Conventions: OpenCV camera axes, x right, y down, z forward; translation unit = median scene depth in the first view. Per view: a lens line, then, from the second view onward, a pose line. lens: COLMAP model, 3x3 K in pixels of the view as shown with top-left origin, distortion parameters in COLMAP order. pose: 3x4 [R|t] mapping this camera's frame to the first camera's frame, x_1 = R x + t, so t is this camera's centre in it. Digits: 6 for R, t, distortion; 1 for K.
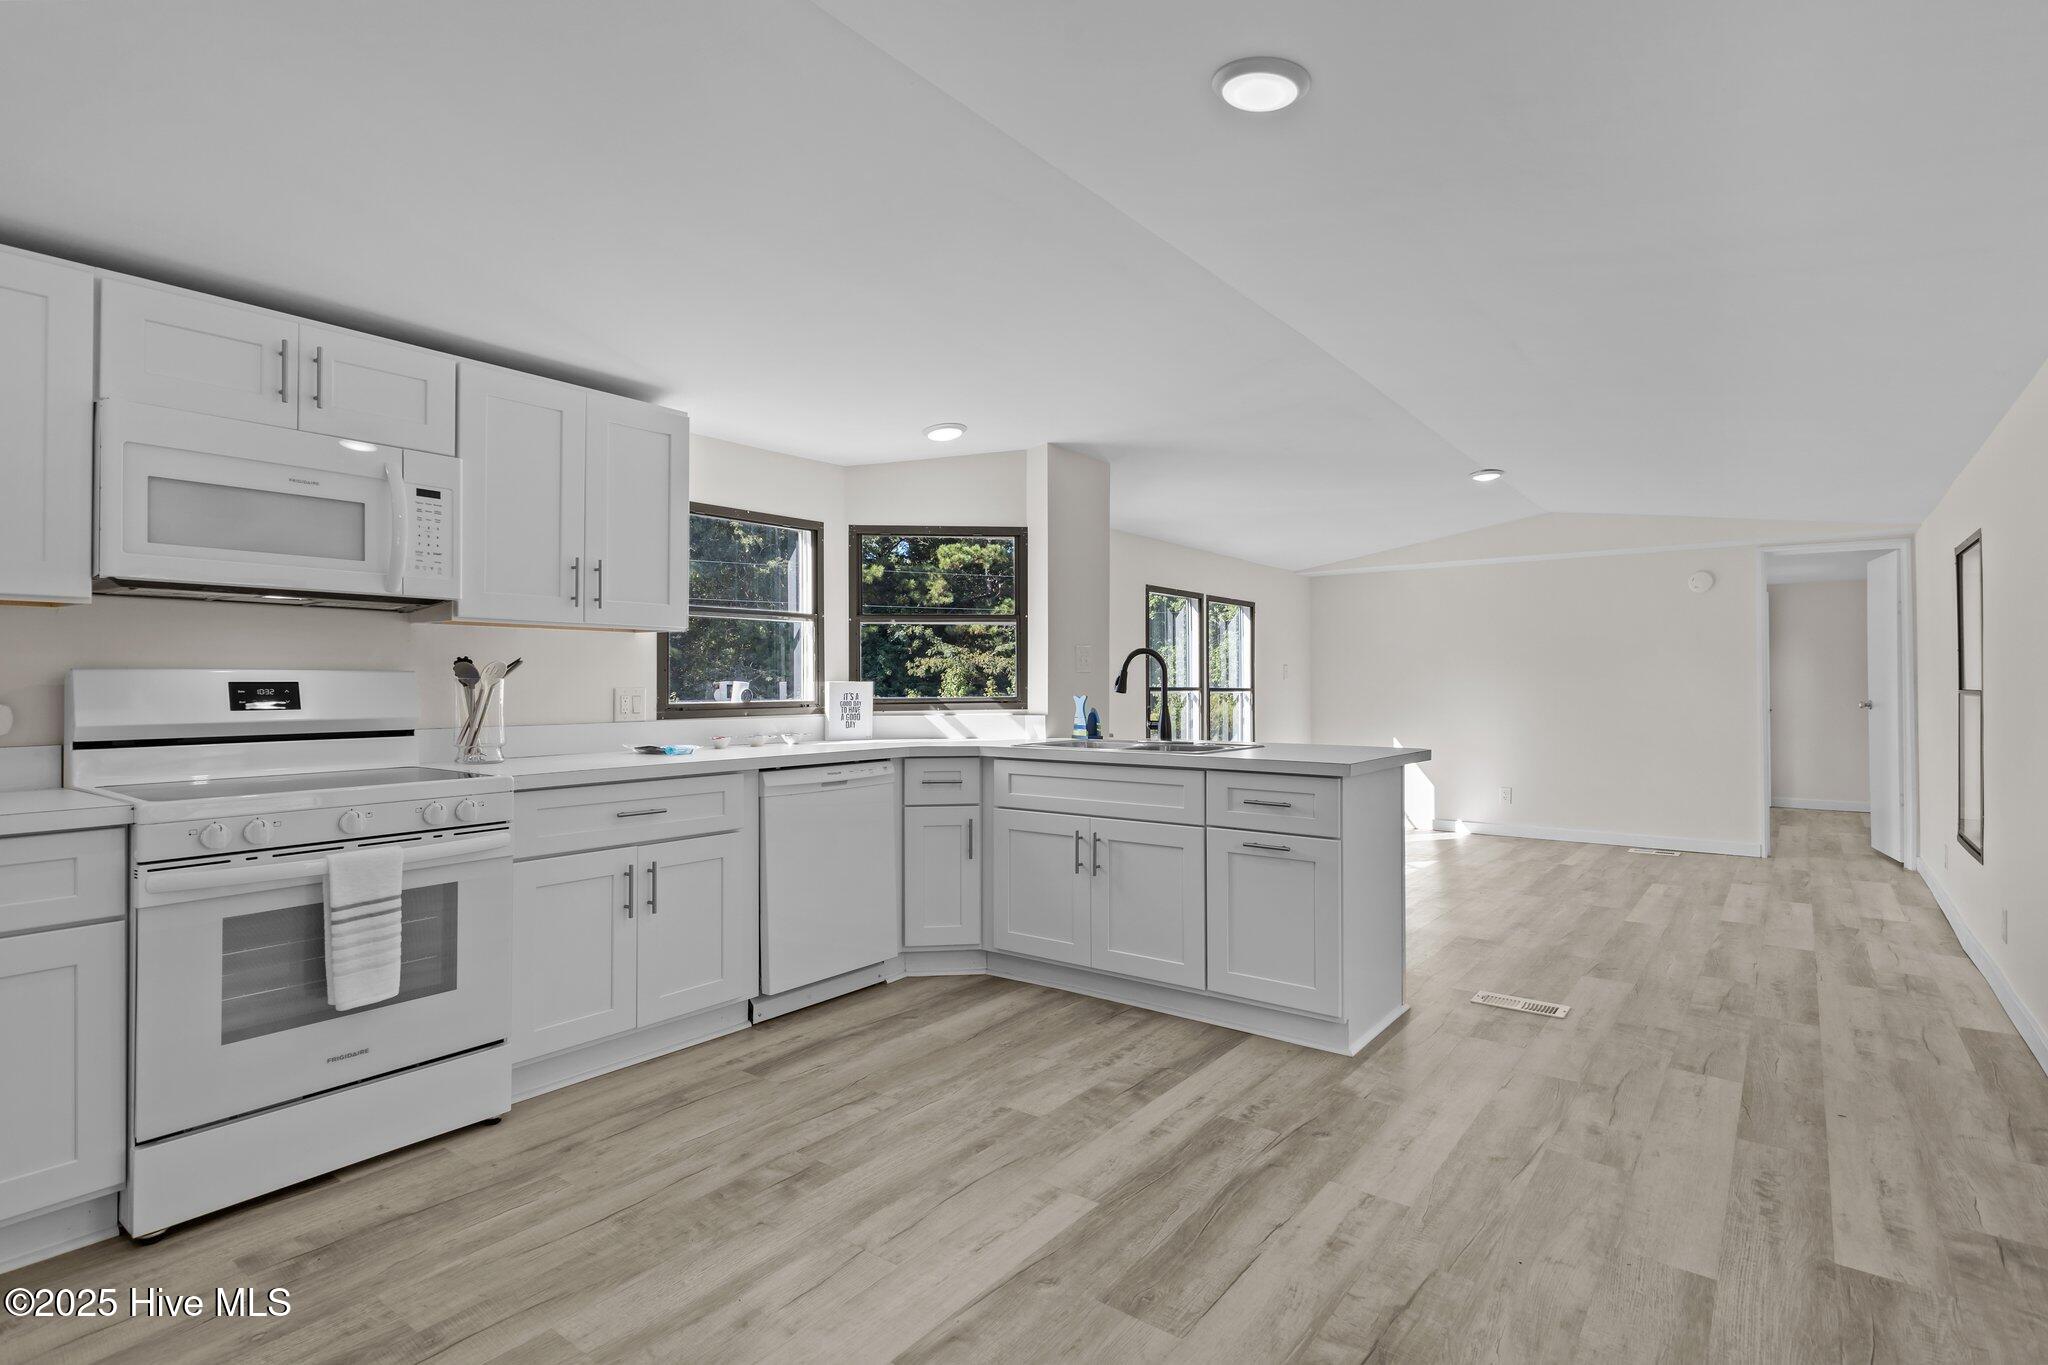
lens RADIAL K [[993.7, 0, 1027.1], [0, 993.7, 680.5], [0, 0, 1]] dist [-0.000459, -0.000048]
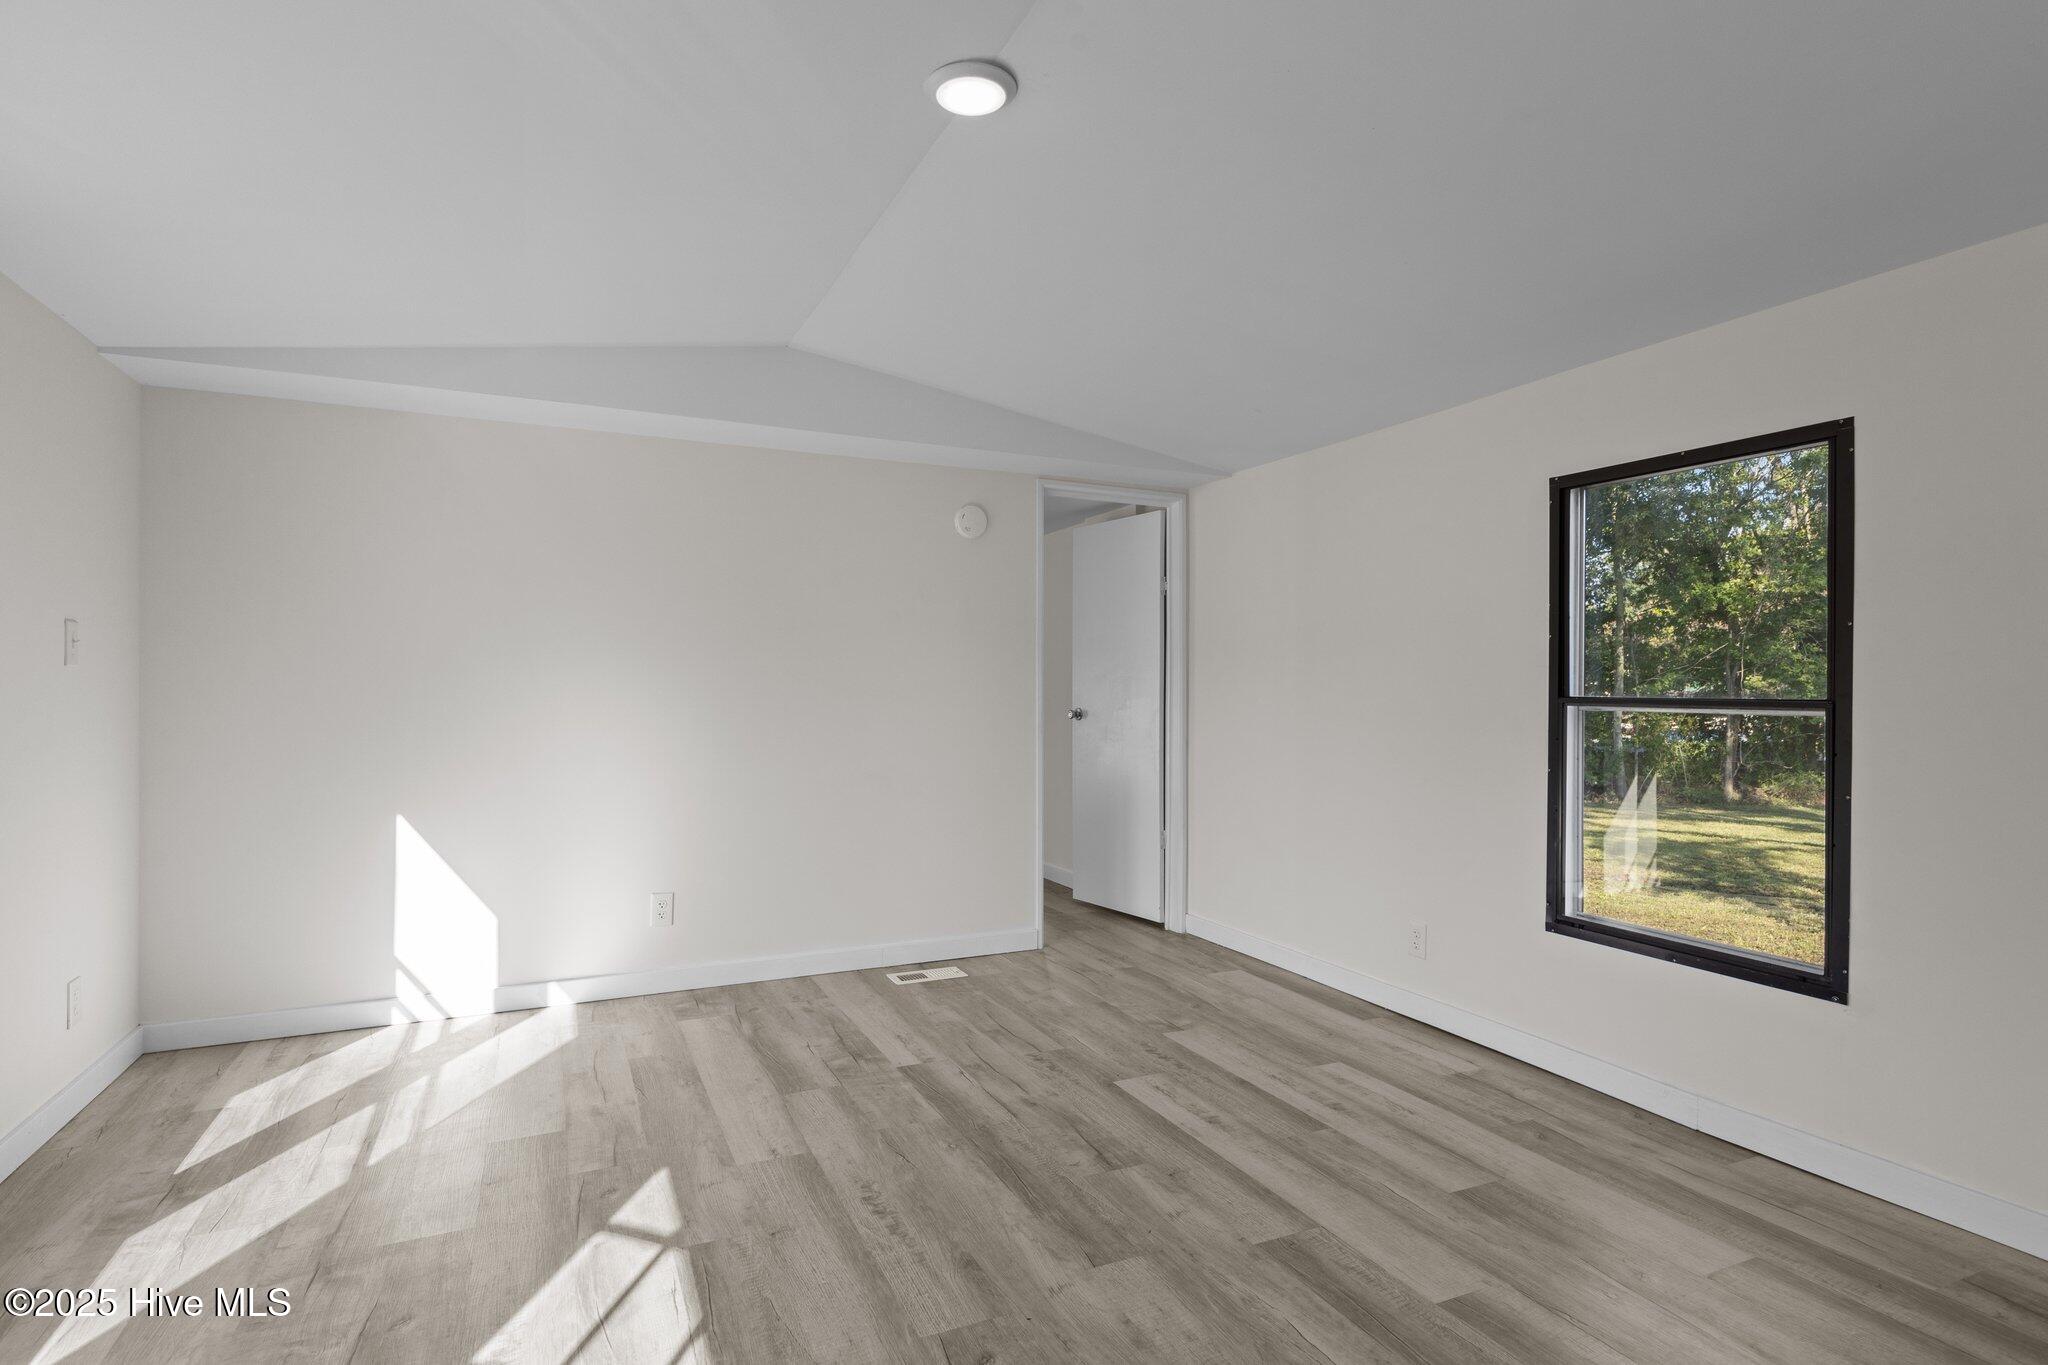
lens RADIAL K [[1020.6, 0, 1029.4], [0, 1020.6, 682.5], [0, 0, 1]] dist [0.001781, 0.000066]
pose [[0.439551, 0.009531, 0.898167, 0.125422], [-0.011414, 0.999922, -0.005025, 0.004587], [-0.898145, -0.008043, 0.439626, 0.699582]]
